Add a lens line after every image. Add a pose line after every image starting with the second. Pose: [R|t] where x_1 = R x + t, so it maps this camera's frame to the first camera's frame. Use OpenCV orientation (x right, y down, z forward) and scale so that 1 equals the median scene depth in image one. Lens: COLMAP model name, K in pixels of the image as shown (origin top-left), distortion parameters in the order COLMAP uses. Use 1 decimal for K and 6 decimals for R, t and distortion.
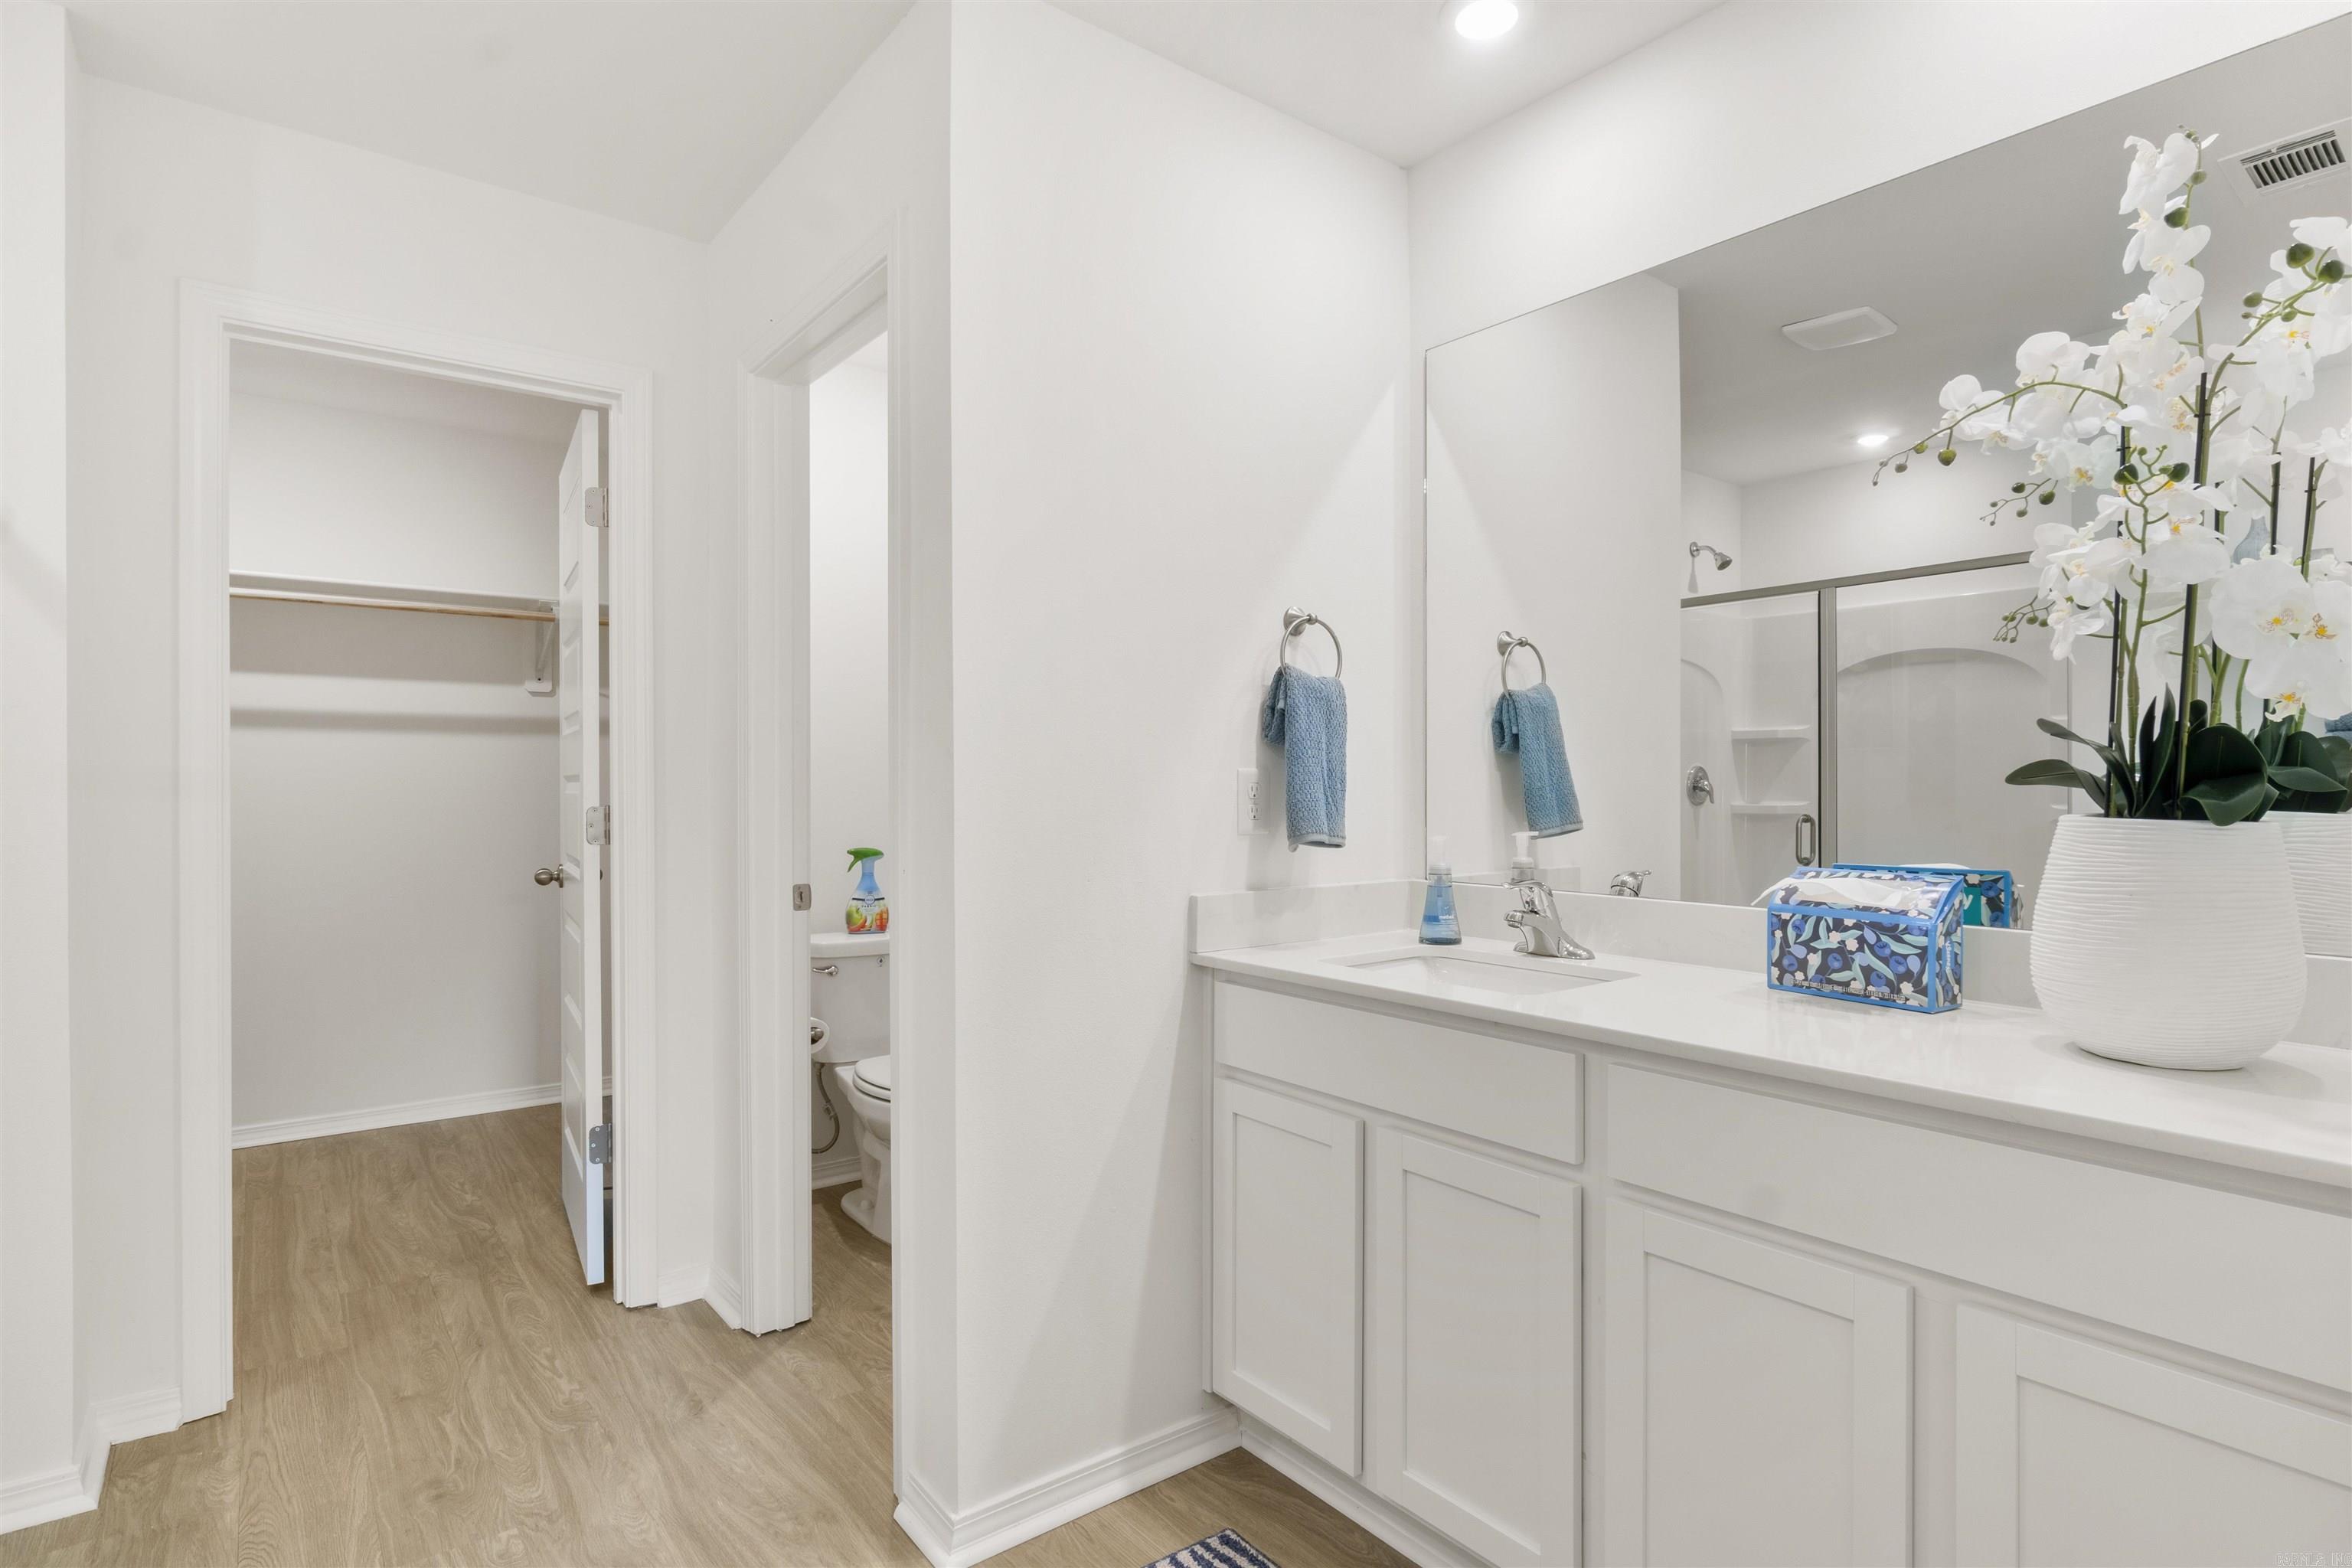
lens RADIAL K [[1200.1, 0, 1158.5], [0, 1200.1, 793.7], [0, 0, 1]] dist [-0.009240, 0.004961]
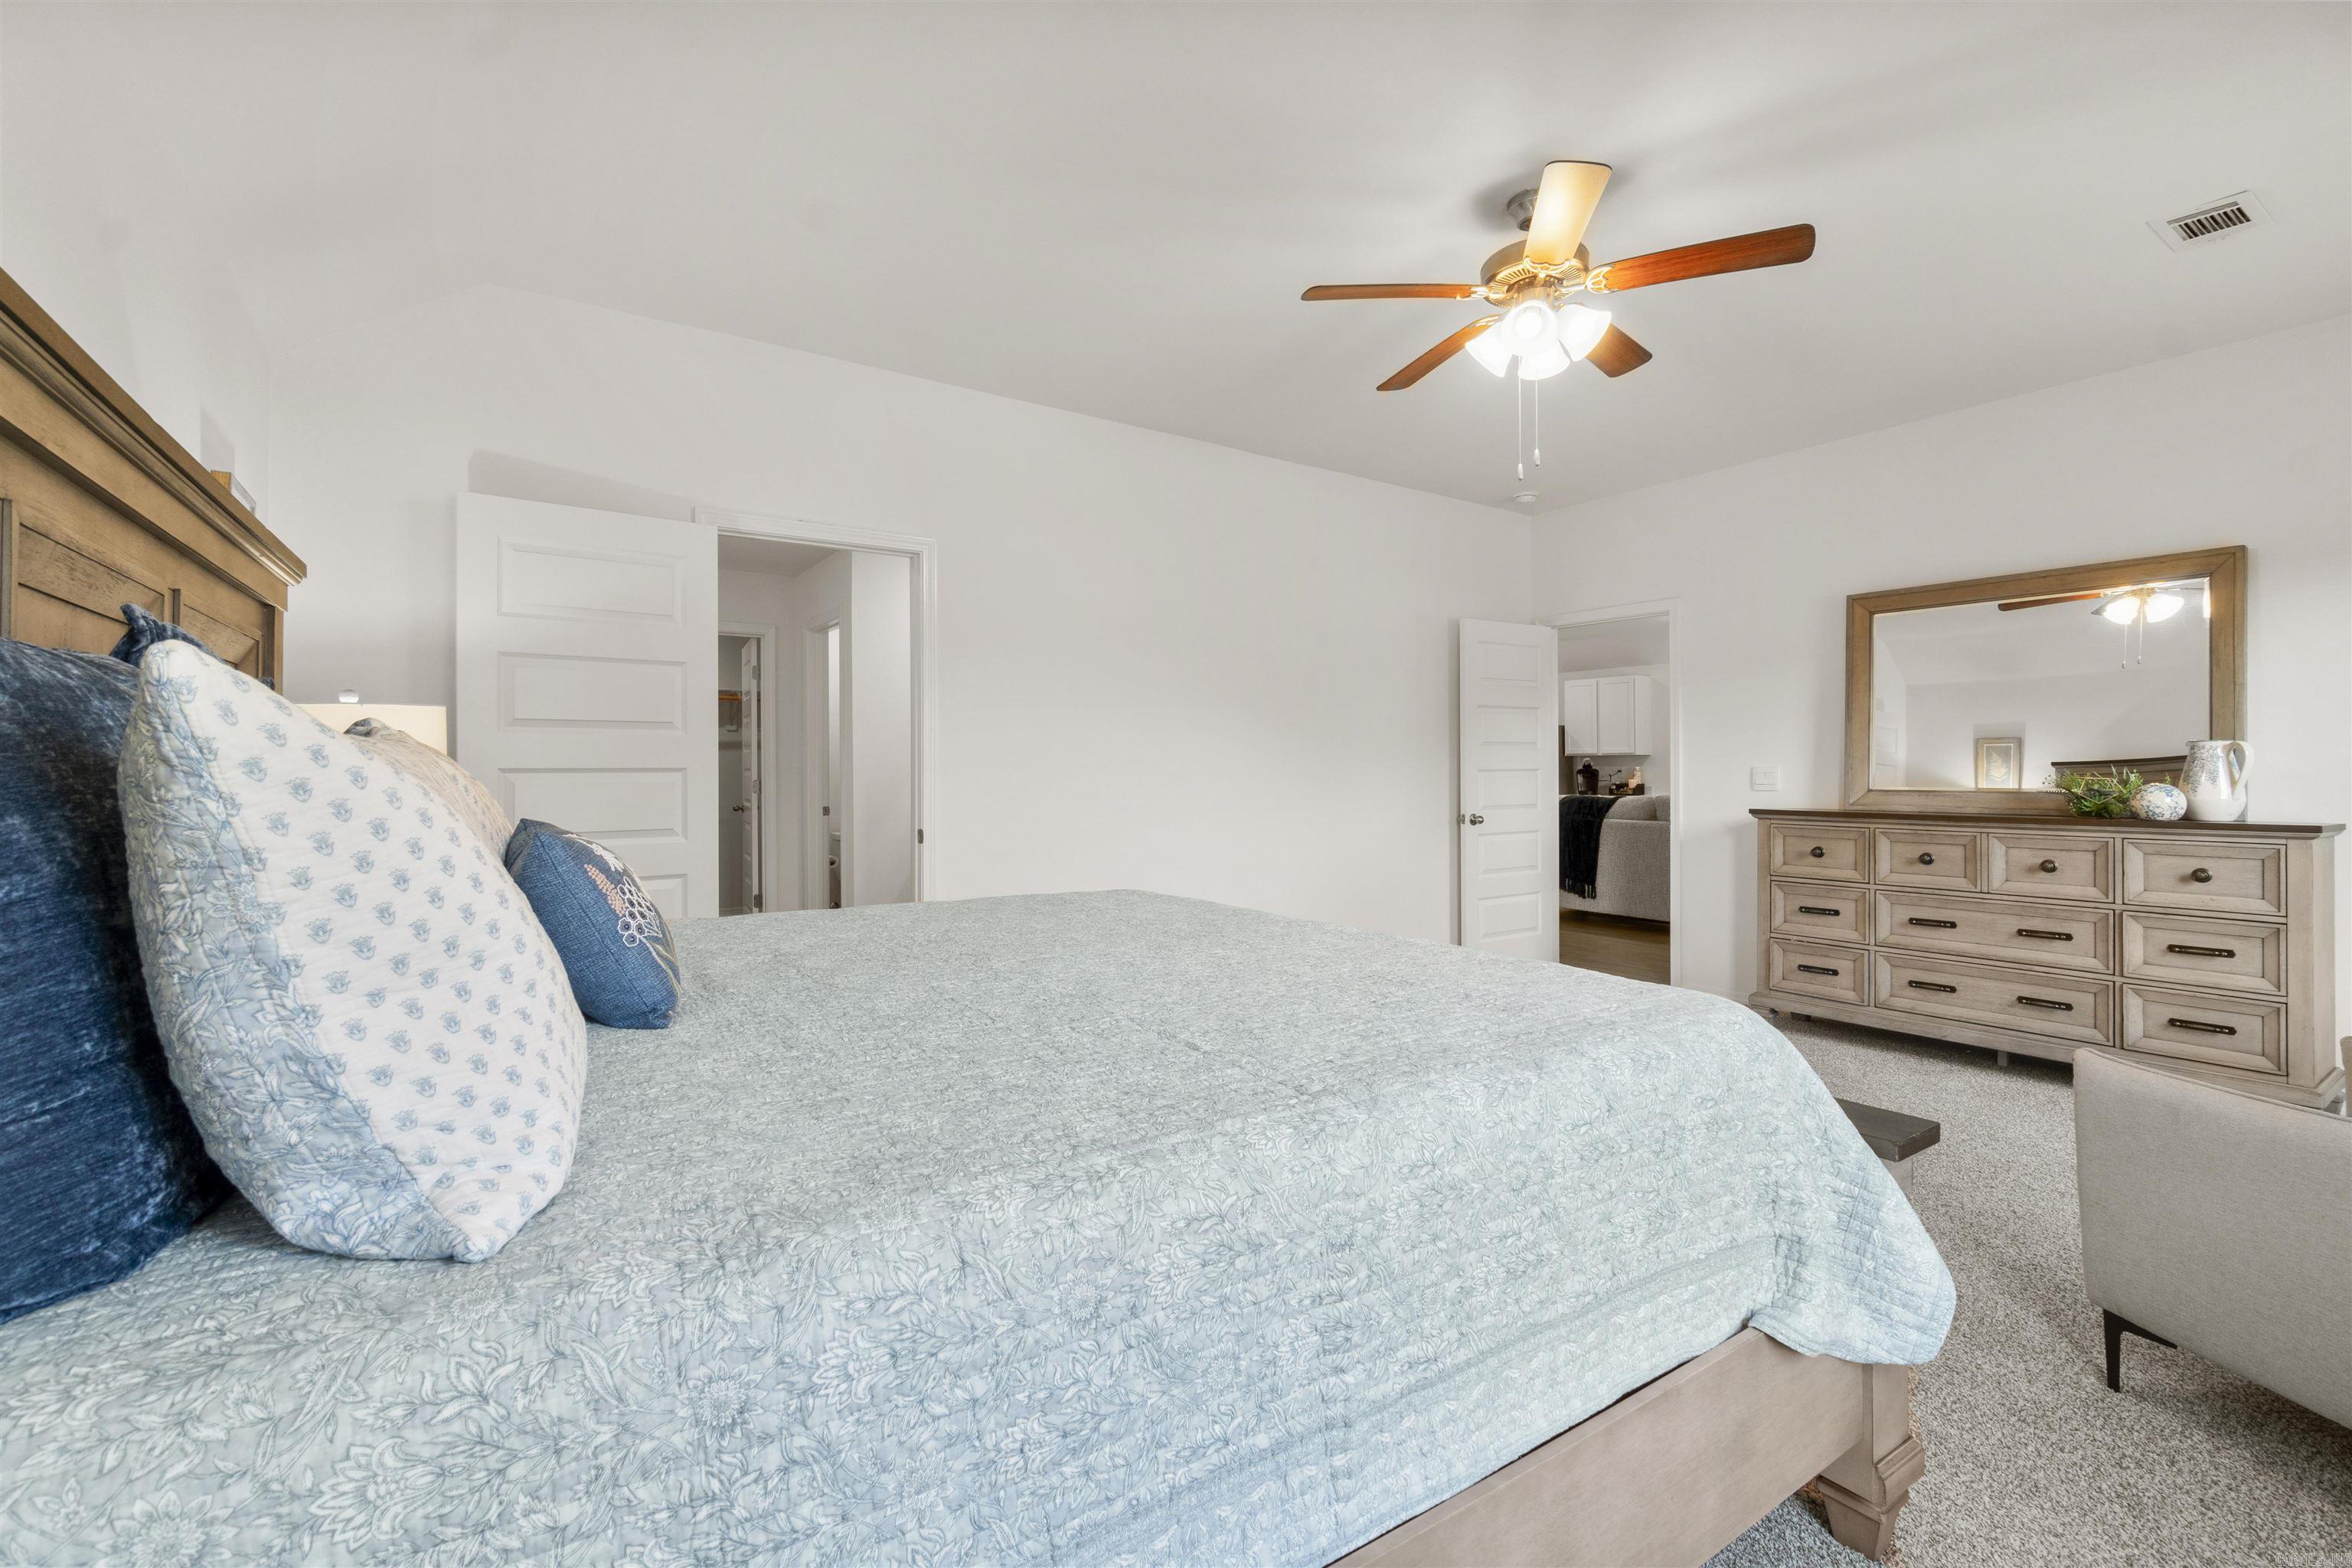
lens RADIAL K [[1014.4, 0, 1169.7], [0, 1014.4, 773.1], [0, 0, 1]] dist [-0.005634, 0.000439]
pose [[0.998323, -0.002315, -0.057844, 0.492908], [0.002073, 0.999989, -0.004243, 0.006751], [0.057854, 0.004116, 0.998317, -1.019594]]
